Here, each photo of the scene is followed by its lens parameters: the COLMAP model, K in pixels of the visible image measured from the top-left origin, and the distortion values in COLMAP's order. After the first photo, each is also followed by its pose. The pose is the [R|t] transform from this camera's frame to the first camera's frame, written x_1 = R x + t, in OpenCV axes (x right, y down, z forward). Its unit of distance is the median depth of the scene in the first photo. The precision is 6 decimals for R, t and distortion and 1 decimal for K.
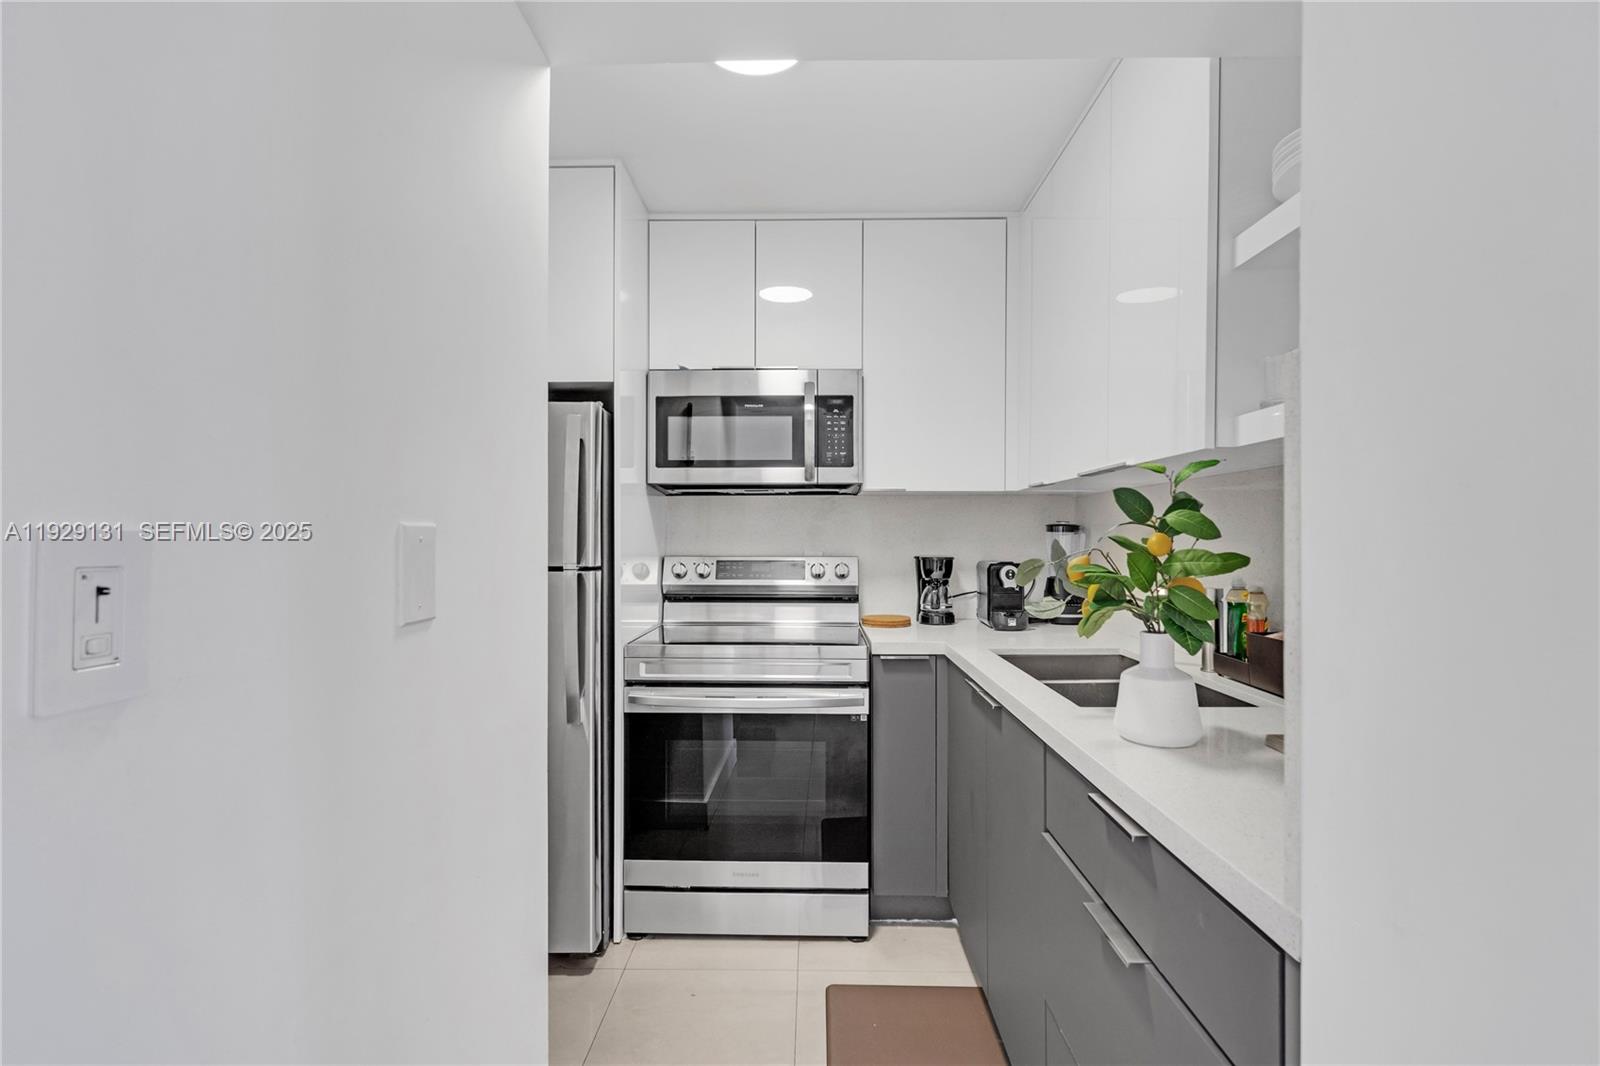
lens RADIAL K [[758.2, 0, 803.3], [0, 758.2, 543.7], [0, 0, 1]] dist [-0.003964, 0.001031]
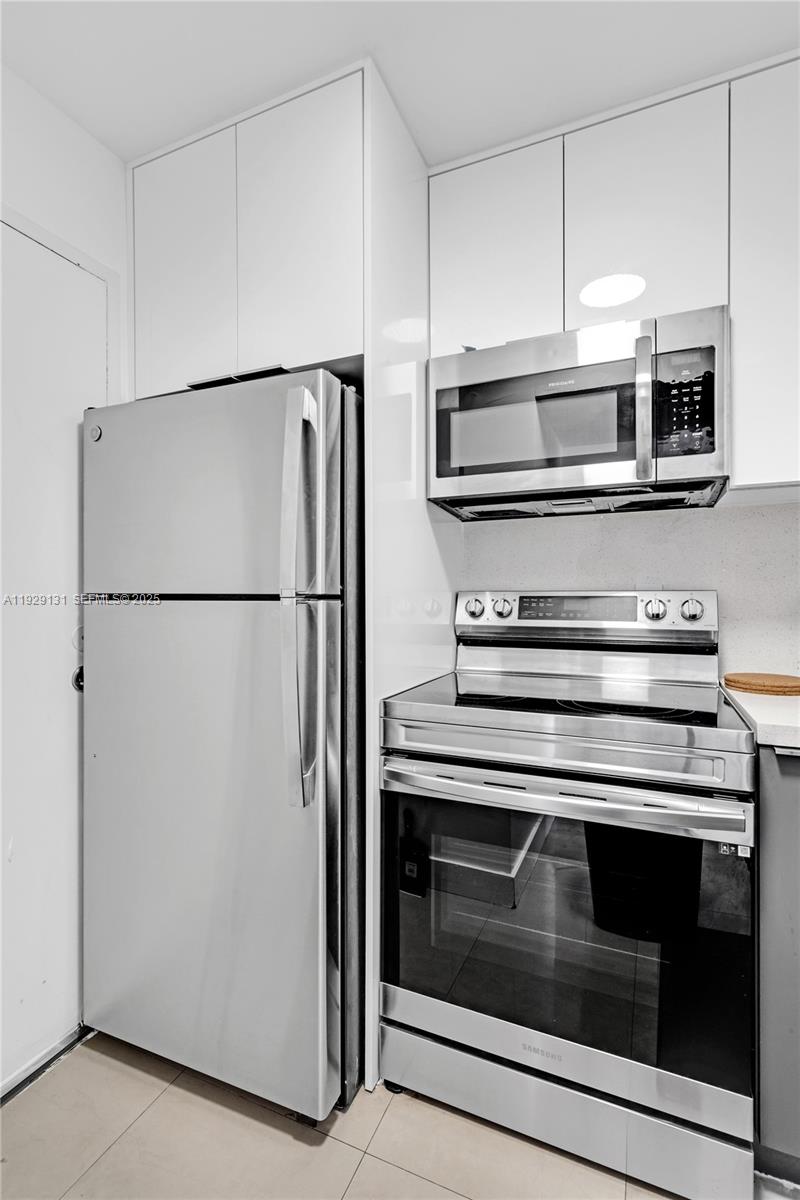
lens RADIAL K [[568.7, 0, 399.3], [0, 568.7, 593.7], [0, 0, 1]] dist [-0.003964, 0.001031]
pose [[0.923391, -0.001717, -0.383858, 0.000984], [-0.002030, 0.999954, -0.009357, 0.028375], [0.383856, 0.009419, 0.923345, 0.429586]]
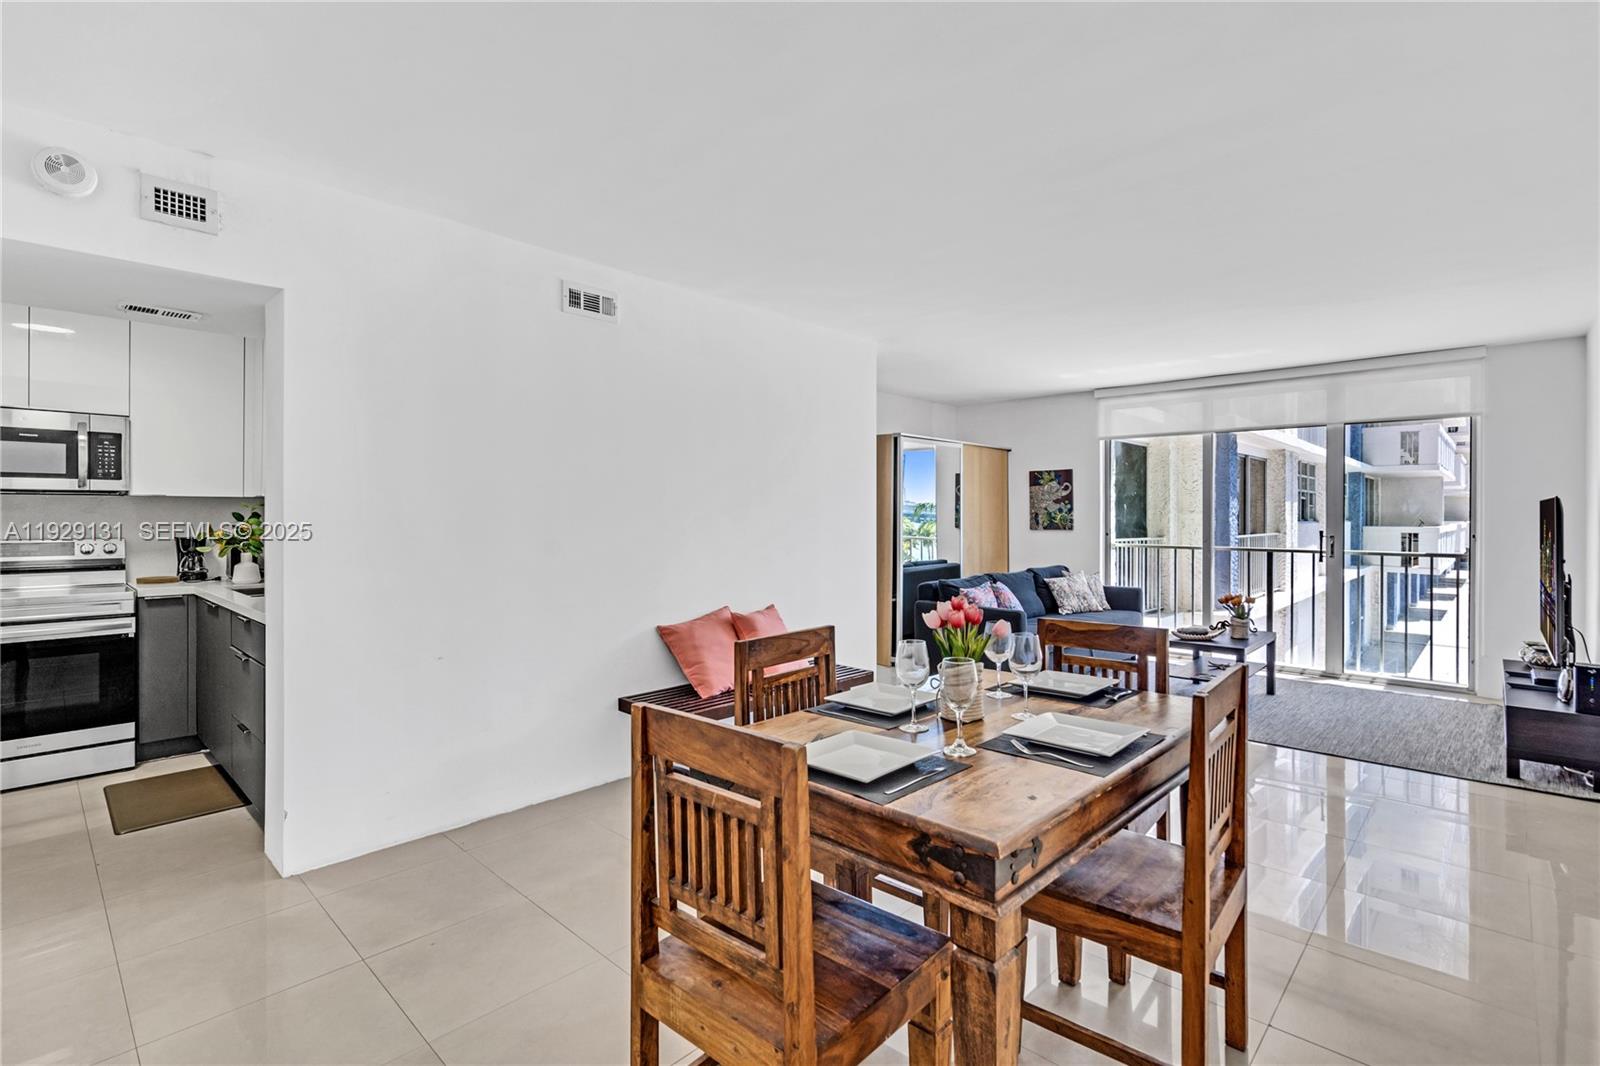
lens RADIAL K [[758.2, 0, 805.0], [0, 758.2, 505.1], [0, 0, 1]] dist [-0.003964, 0.001031]
pose [[0.686676, 0.001223, 0.726963, -0.097174], [0.016449, 0.999716, -0.017220, -0.000185], [-0.726777, 0.023782, 0.686461, -1.060242]]
